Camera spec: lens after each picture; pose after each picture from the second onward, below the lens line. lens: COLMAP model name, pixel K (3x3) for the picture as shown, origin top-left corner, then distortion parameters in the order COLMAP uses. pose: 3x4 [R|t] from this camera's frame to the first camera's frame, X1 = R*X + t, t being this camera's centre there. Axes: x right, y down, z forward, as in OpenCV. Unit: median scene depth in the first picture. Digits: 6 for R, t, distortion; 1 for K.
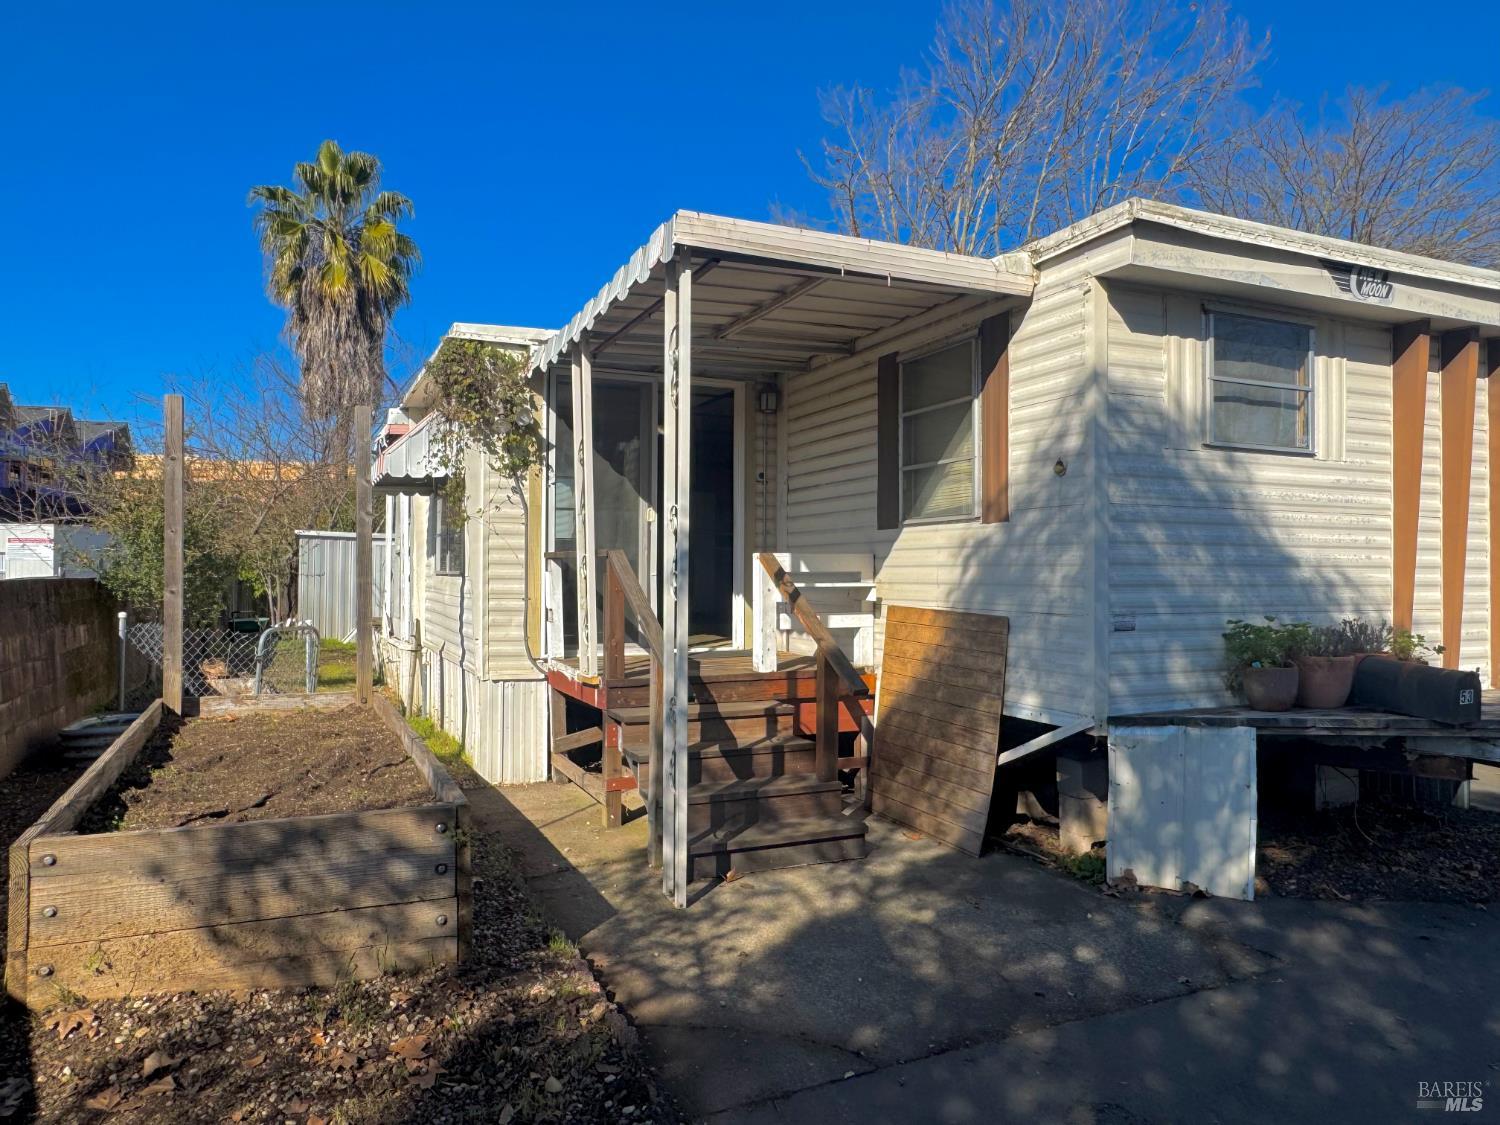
lens RADIAL K [[1005.8, 0, 750.0], [0, 1005.8, 562.5], [0, 0, 1]] dist [-0.007677, 0.000605]
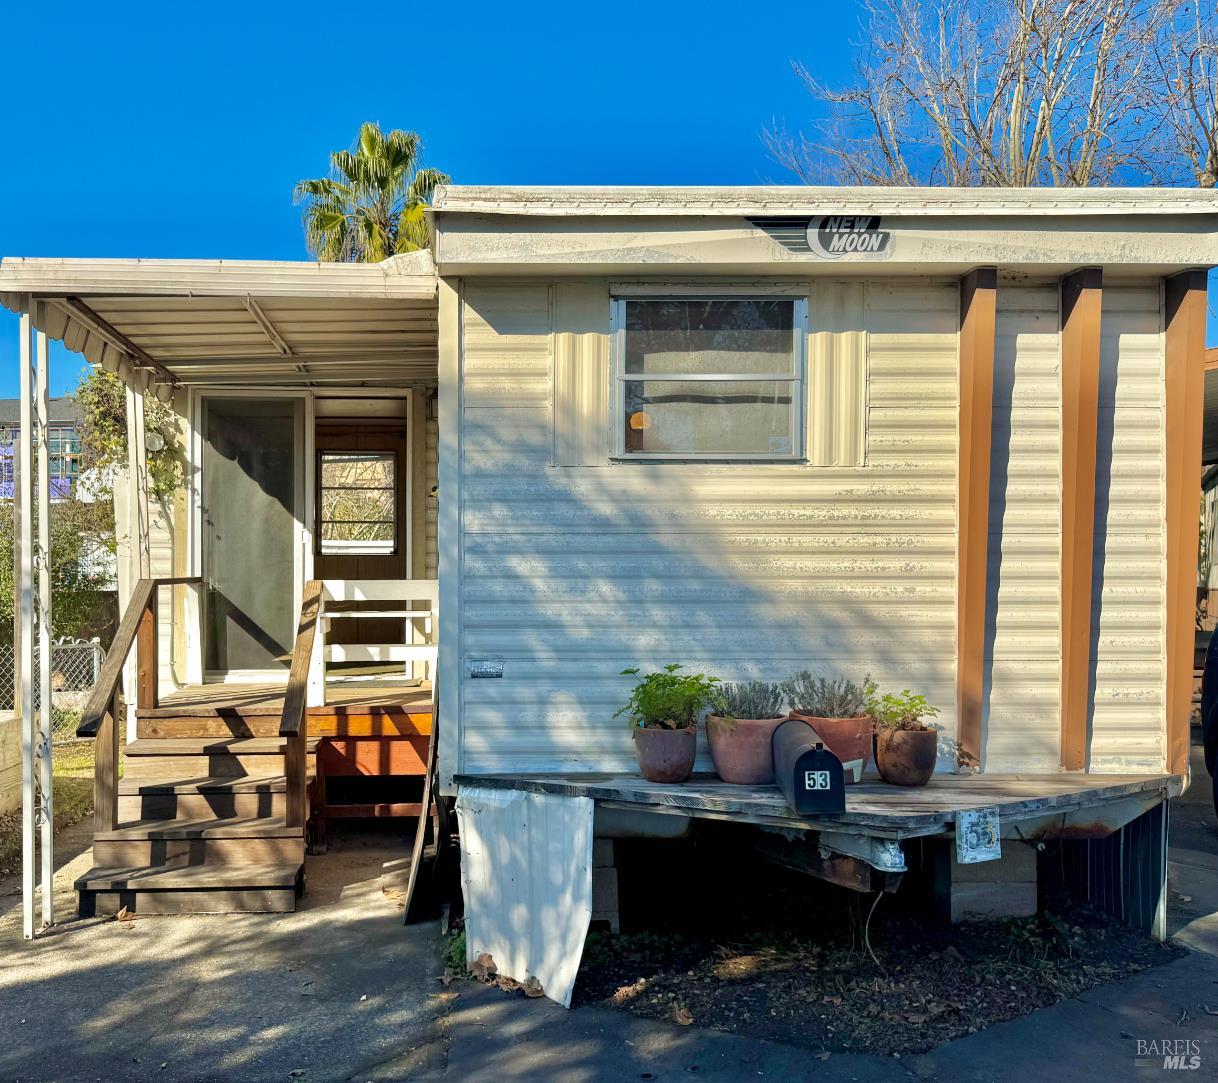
lens RADIAL K [[1207.1, 0, 607.1], [0, 1207.1, 561.5], [0, 0, 1]] dist [0.143408, -0.231439]
pose [[0.920103, -0.005241, -0.391642, 0.848075], [0.007653, 0.999960, 0.004598, -0.036096], [0.391603, -0.007228, 0.920106, 0.067423]]
